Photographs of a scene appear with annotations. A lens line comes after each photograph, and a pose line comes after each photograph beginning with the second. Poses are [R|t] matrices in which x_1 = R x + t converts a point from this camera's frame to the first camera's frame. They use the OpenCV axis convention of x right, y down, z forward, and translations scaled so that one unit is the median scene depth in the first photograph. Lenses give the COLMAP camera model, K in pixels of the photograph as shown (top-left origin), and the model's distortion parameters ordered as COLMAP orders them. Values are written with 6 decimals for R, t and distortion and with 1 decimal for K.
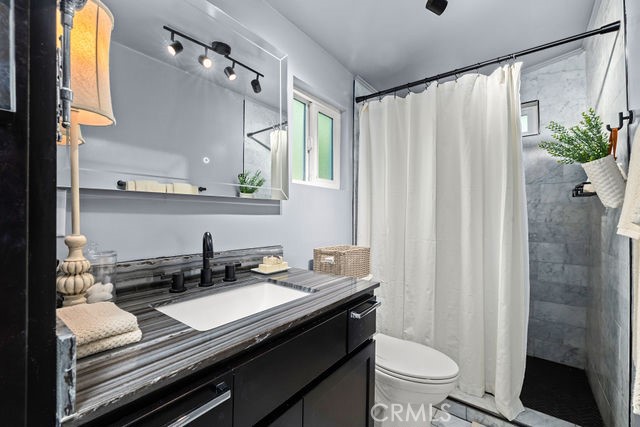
lens RADIAL K [[272.3, 0, 318.5], [0, 272.3, 216.2], [0, 0, 1]] dist [0.001492, 0.000033]
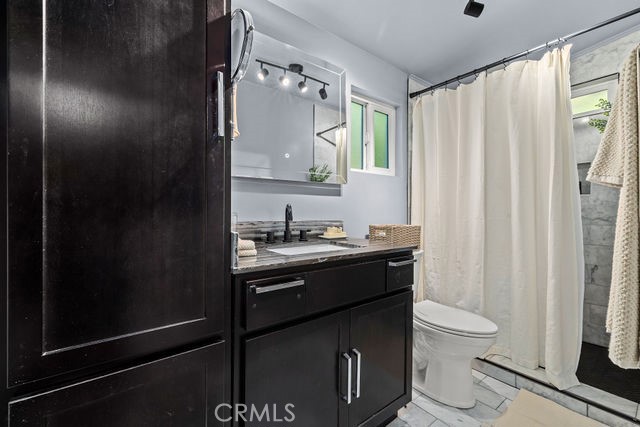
lens RADIAL K [[272.3, 0, 318.5], [0, 272.3, 212.3], [0, 0, 1]] dist [0.001492, 0.000033]
pose [[0.967108, -0.004075, -0.254335, 0.071169], [0.004551, 0.999989, 0.001284, 0.059526], [0.254327, -0.002399, 0.967115, -0.220829]]
